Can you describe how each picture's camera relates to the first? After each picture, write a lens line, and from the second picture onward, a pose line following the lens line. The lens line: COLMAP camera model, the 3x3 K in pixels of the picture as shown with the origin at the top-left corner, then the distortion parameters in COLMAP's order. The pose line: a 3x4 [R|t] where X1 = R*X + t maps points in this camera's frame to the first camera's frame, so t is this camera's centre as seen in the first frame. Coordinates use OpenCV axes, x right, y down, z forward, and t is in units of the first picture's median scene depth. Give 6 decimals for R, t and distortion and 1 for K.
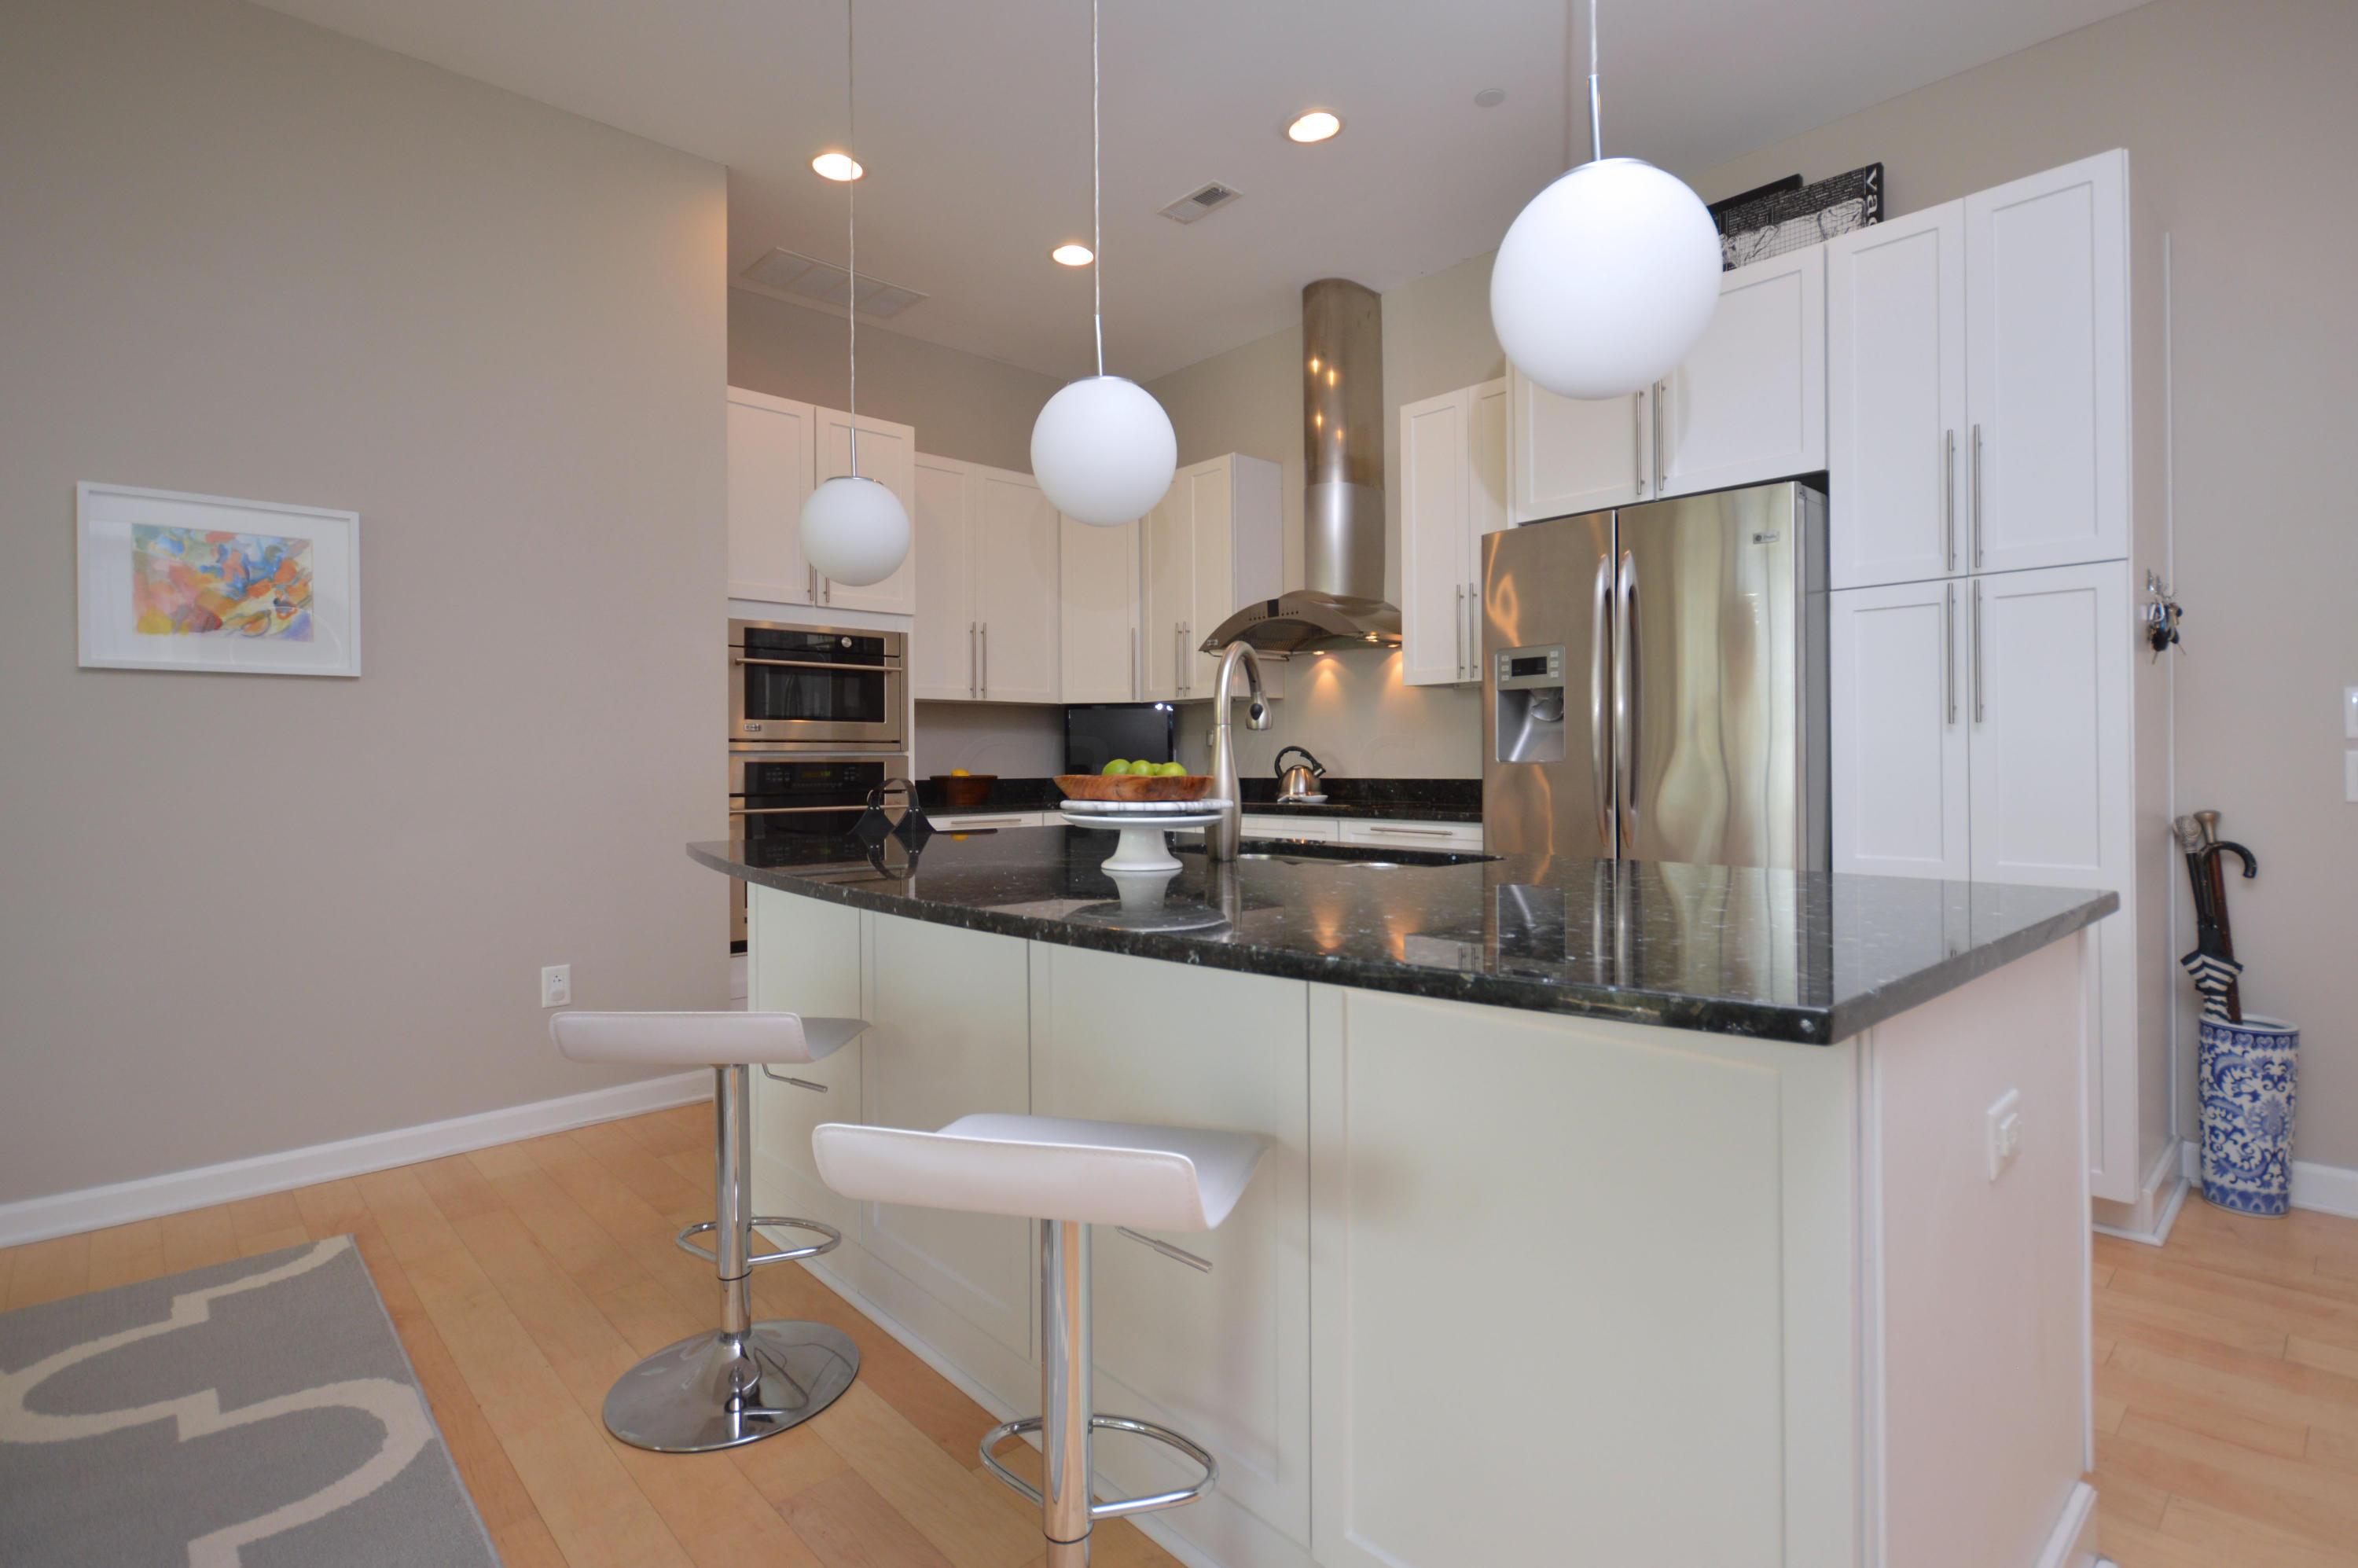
lens RADIAL K [[1151.0, 0, 1190.8], [0, 1151.0, 757.7], [0, 0, 1]] dist [0.015198, -0.012350]
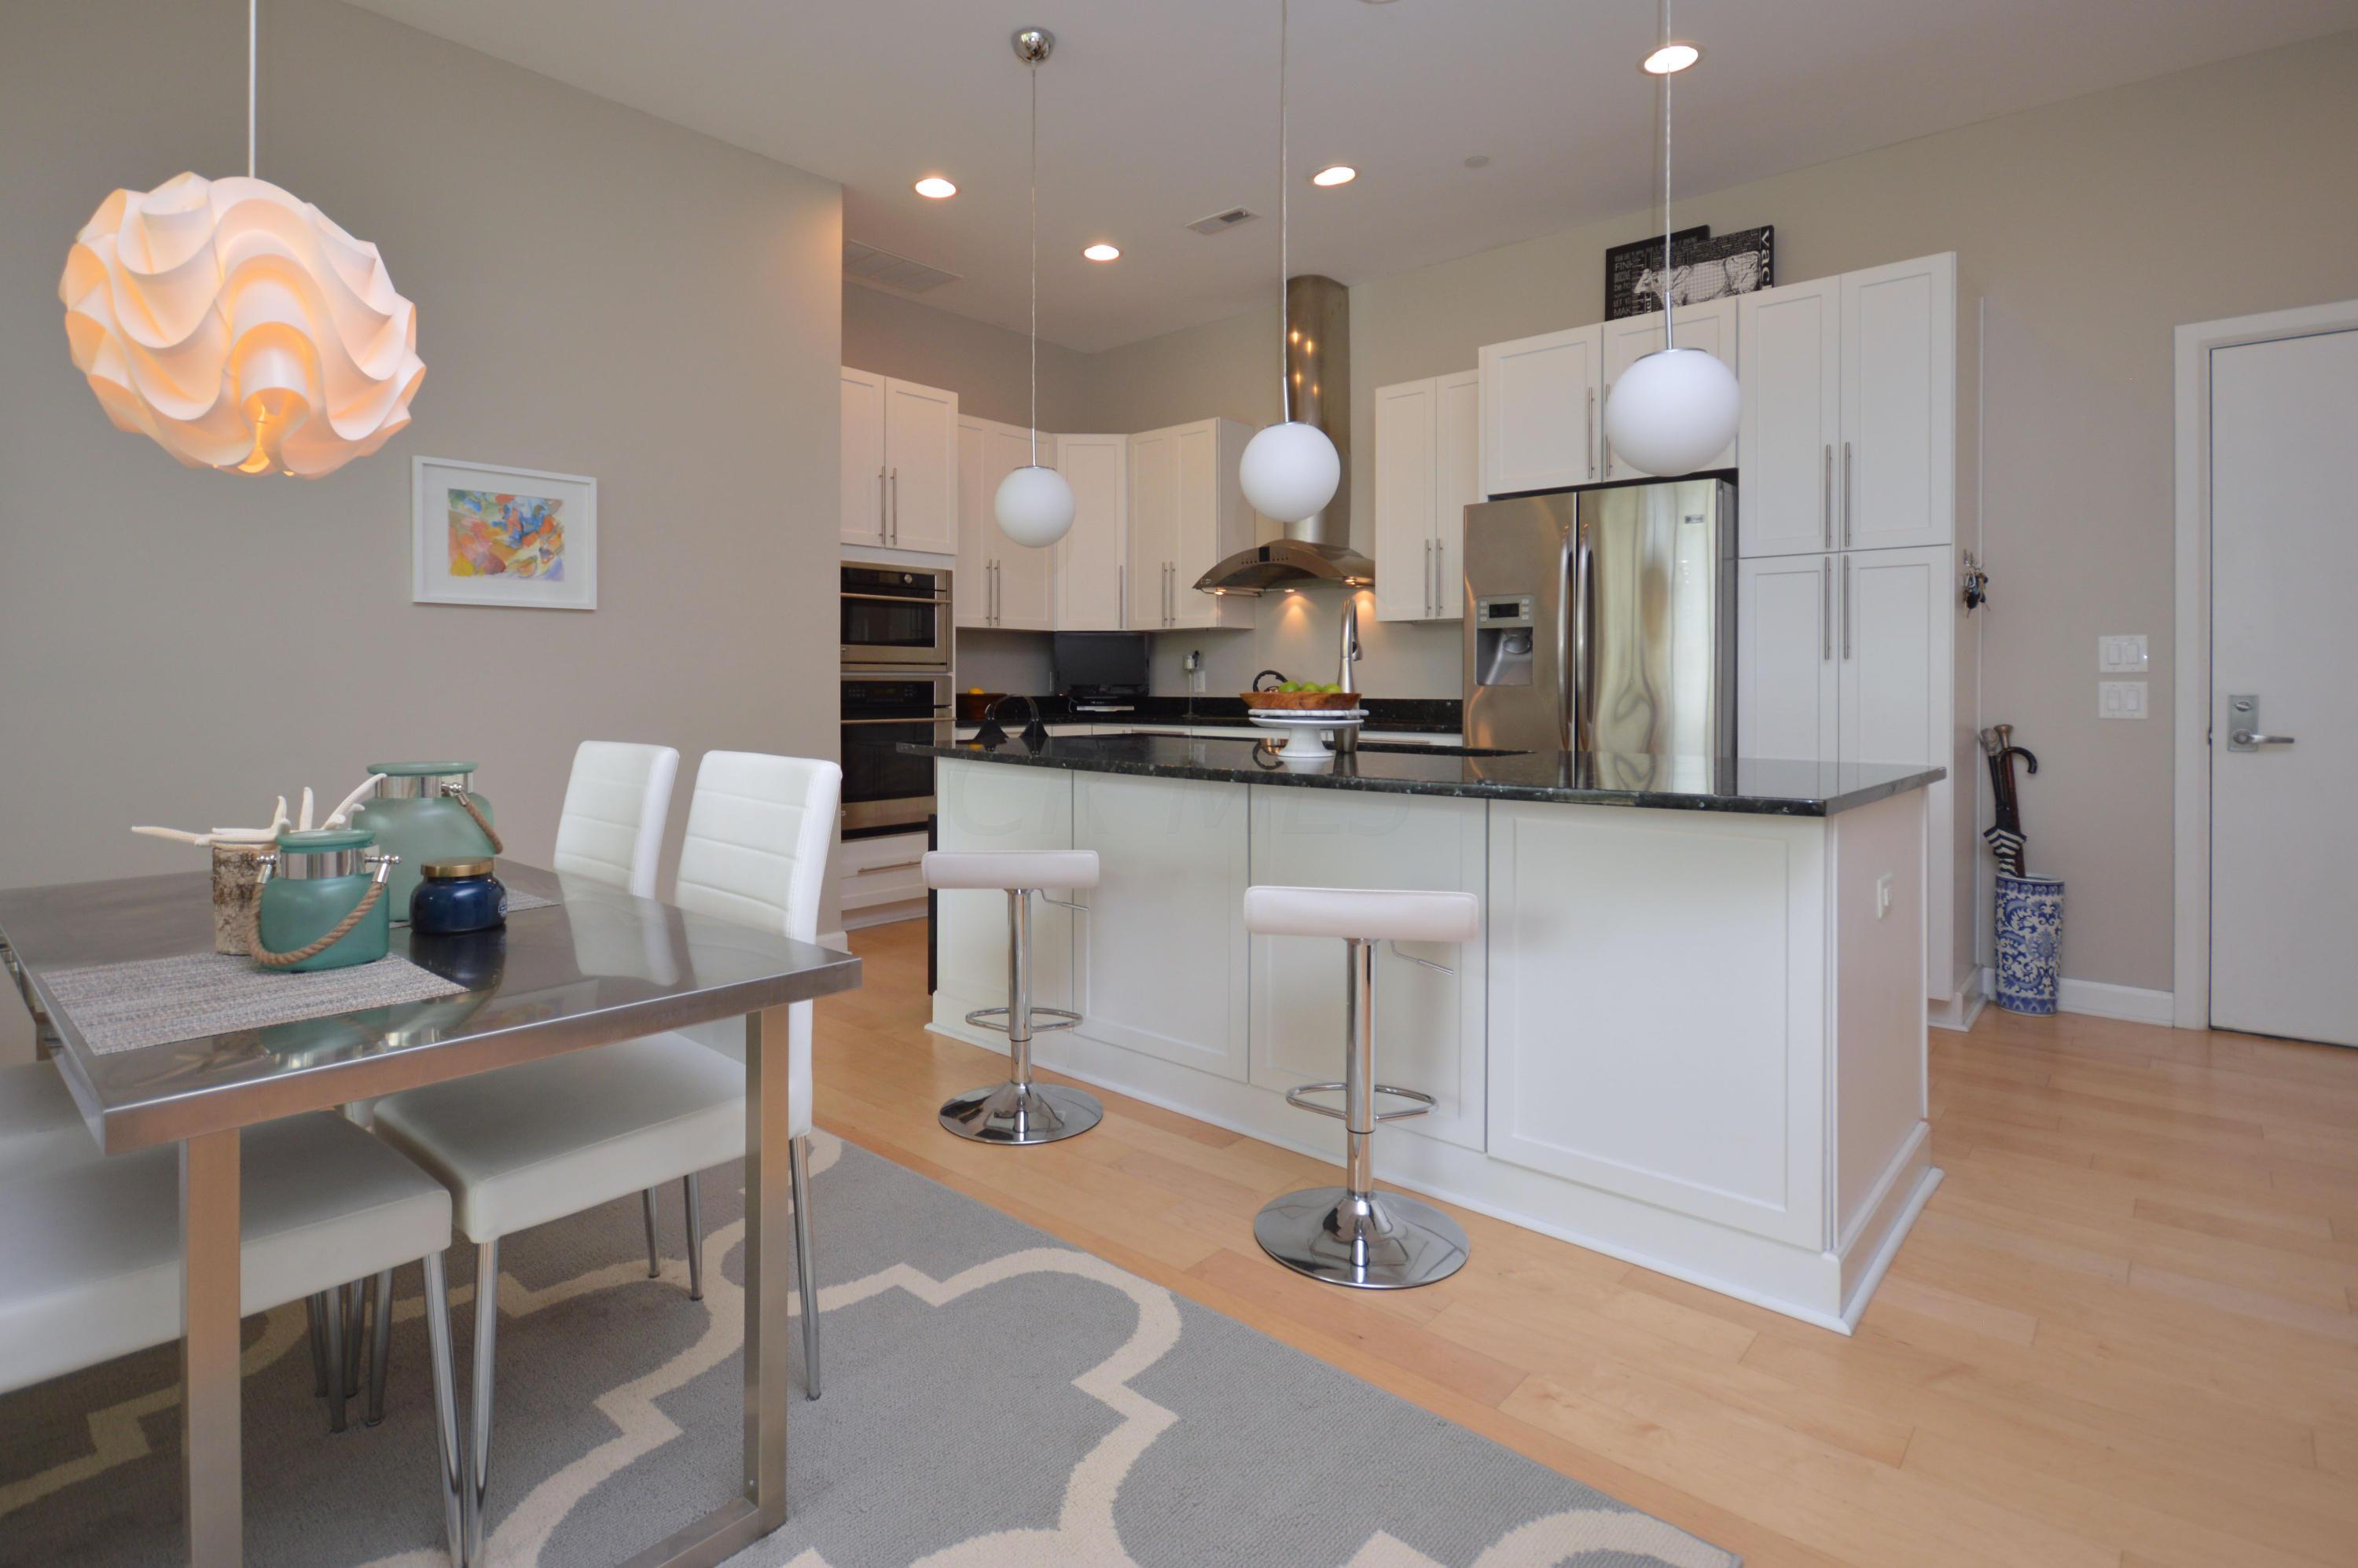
lens RADIAL K [[1185.4, 0, 1102.7], [0, 1185.4, 688.4], [0, 0, 1]] dist [0.000670, 0.000021]
pose [[0.997829, 0.007101, 0.065477, -0.273832], [-0.007615, 0.999942, 0.007609, 0.000514], [-0.065419, -0.008091, 0.997825, -0.326932]]
